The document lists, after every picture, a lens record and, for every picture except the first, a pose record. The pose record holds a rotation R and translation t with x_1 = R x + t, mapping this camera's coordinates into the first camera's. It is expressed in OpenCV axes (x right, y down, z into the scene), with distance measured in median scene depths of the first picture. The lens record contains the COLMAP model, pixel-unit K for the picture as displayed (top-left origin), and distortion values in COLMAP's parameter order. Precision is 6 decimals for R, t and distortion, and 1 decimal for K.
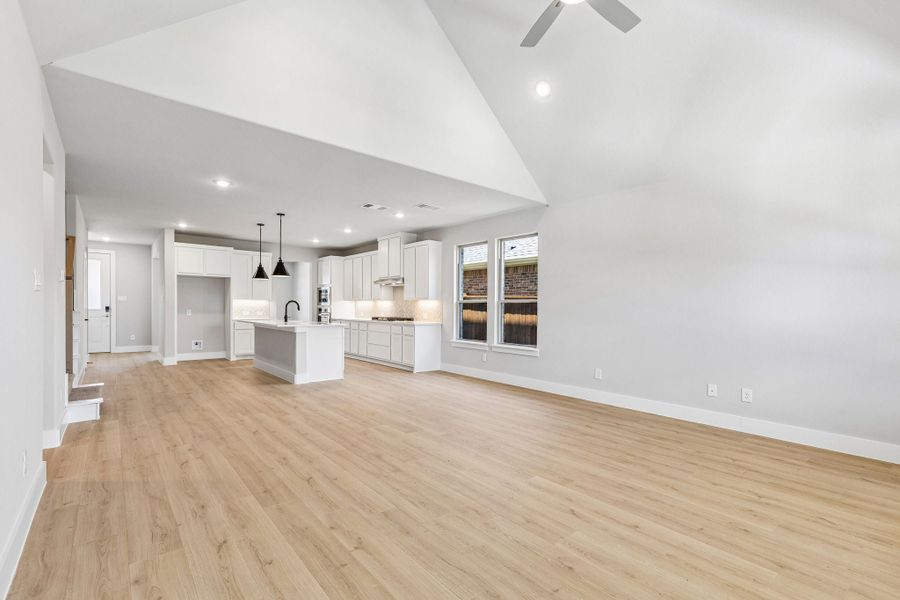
lens RADIAL K [[411.2, 0, 440.5], [0, 411.2, 301.7], [0, 0, 1]] dist [0.006850, -0.000388]
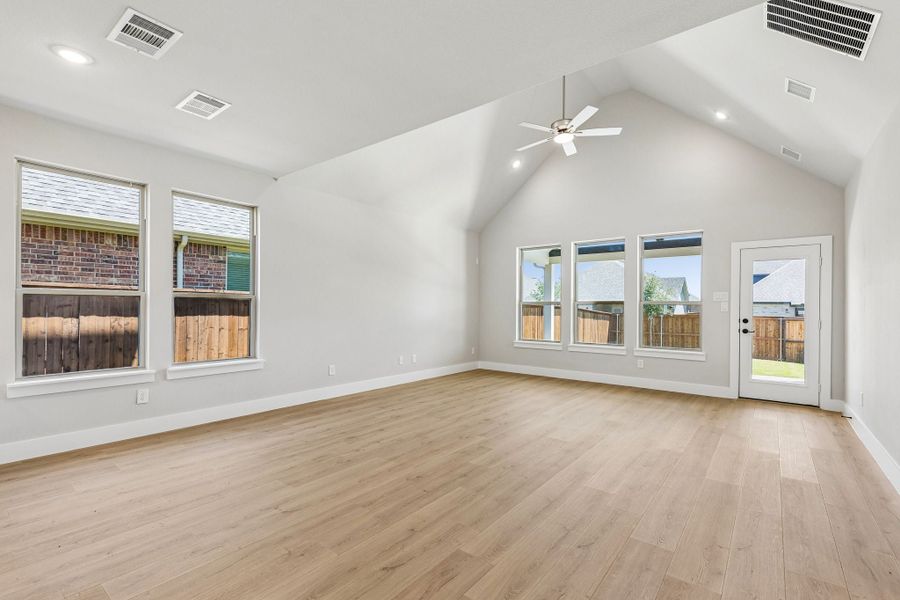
lens RADIAL K [[413.2, 0, 444.0], [0, 413.2, 306.2], [0, 0, 1]] dist [0.007147, -0.002518]
pose [[-0.223005, -0.010065, 0.974765, -0.896086], [-0.022598, 0.999731, 0.005152, 0.004610], [-0.974555, -0.020878, -0.223173, 1.251954]]
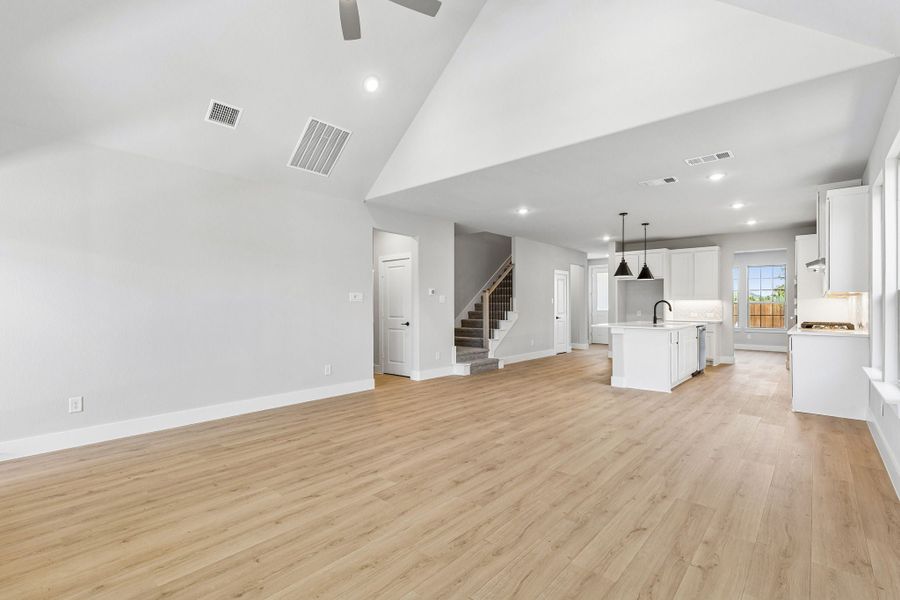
lens RADIAL K [[413.2, 0, 448.3], [0, 413.2, 300.1], [0, 0, 1]] dist [0.007147, -0.002518]
pose [[0.179627, -0.025523, -0.983404, 0.866882], [0.016591, 0.999600, -0.022913, 0.017590], [0.983595, -0.012200, 0.179978, 0.685727]]
